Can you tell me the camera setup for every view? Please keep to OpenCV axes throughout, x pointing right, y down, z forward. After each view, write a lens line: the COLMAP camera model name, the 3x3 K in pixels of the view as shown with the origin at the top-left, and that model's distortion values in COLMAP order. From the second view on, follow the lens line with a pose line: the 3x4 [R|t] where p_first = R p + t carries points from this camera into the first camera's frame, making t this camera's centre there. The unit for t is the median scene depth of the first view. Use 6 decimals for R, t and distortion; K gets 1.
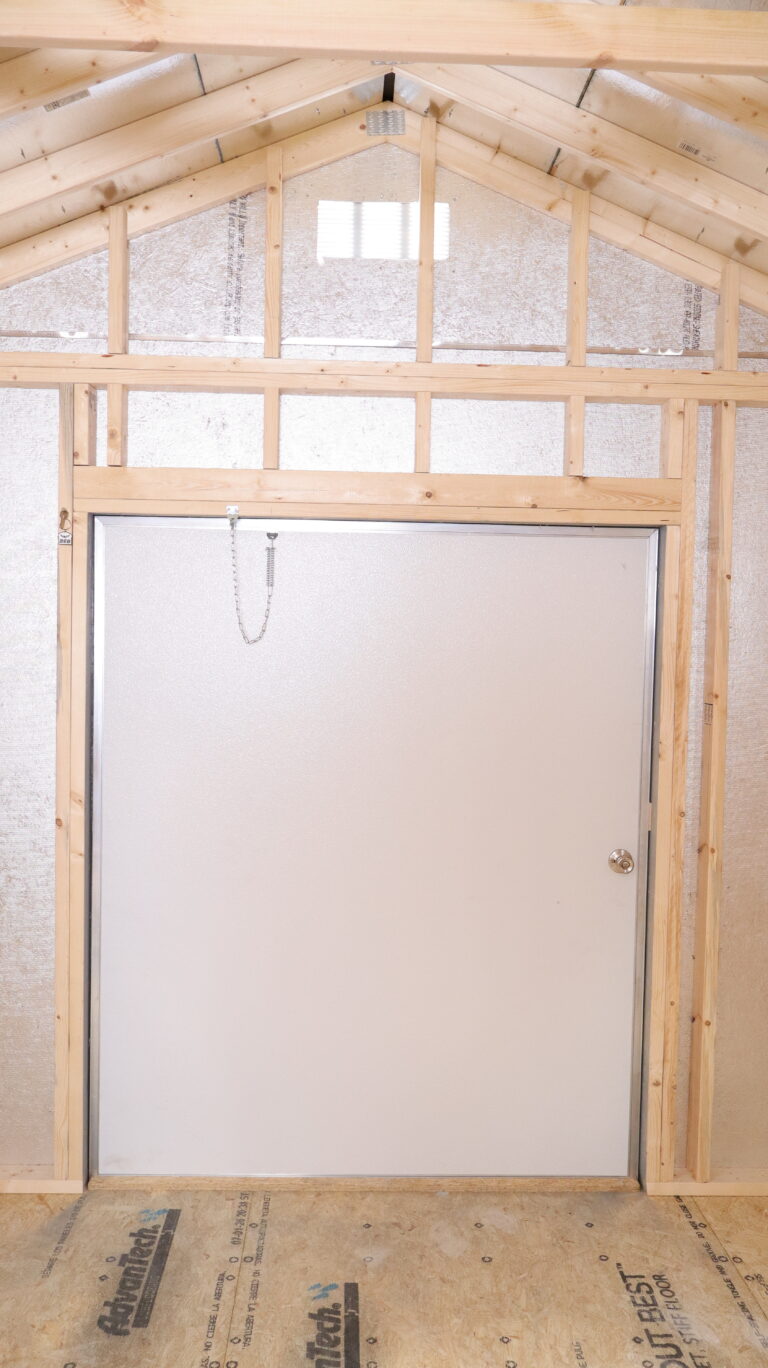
lens RADIAL K [[1143.3, 0, 384.0], [0, 1143.3, 684.0], [0, 0, 1]] dist [-0.002053, 0.008239]
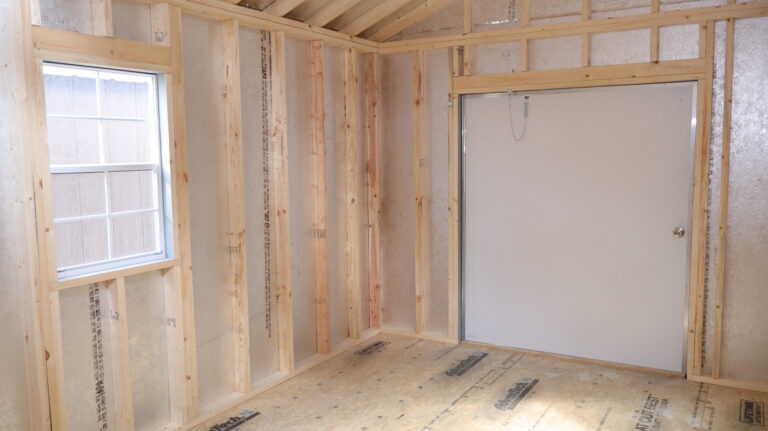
lens RADIAL K [[637.6, 0, 384.0], [0, 637.6, 215.5], [0, 0, 1]] dist [0.001843, 0.001713]
pose [[0.847022, 0.024141, -0.531009, 0.402313], [0.007175, 0.998358, 0.056831, 0.049382], [0.531510, -0.051947, 0.845458, -0.382632]]
